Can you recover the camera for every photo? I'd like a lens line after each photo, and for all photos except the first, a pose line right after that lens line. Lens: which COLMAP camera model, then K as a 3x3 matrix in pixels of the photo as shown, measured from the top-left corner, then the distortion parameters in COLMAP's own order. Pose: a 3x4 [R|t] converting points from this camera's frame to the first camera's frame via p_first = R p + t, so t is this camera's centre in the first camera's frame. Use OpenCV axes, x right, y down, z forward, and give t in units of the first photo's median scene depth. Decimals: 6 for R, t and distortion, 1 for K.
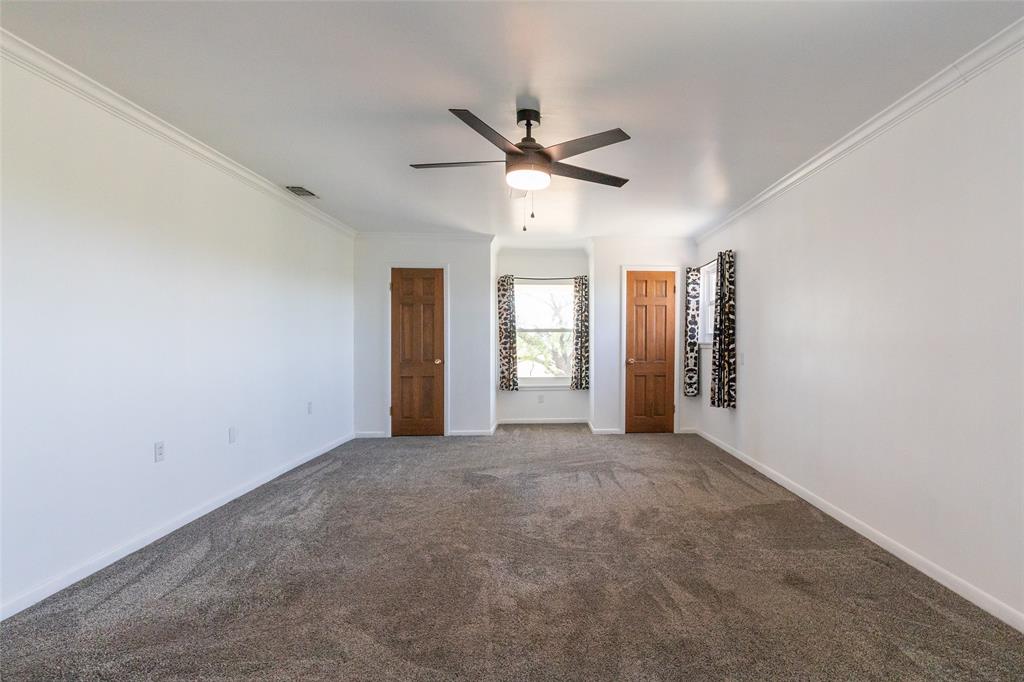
lens RADIAL K [[508.8, 0, 511.7], [0, 508.8, 343.5], [0, 0, 1]] dist [0.000922, -0.000727]
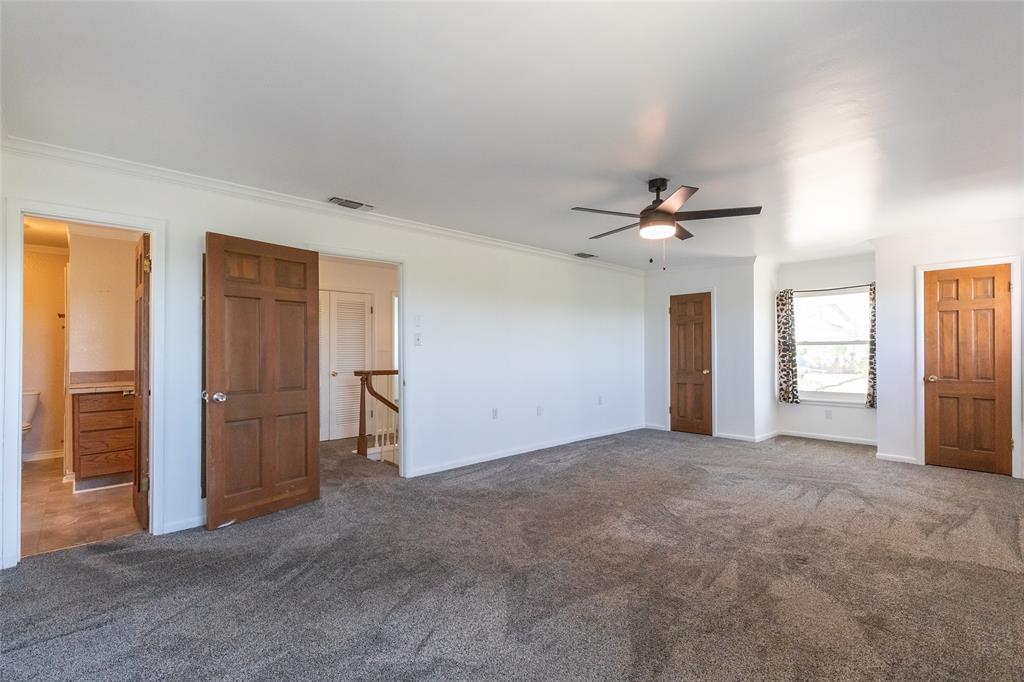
lens RADIAL K [[459.6, 0, 512.2], [0, 459.6, 346.3], [0, 0, 1]] dist [0.008986, -0.000573]
pose [[0.625588, -0.011673, -0.780066, 0.402316], [-0.000361, 0.999884, -0.015251, -0.006746], [0.780153, 0.009822, 0.625511, -0.012117]]
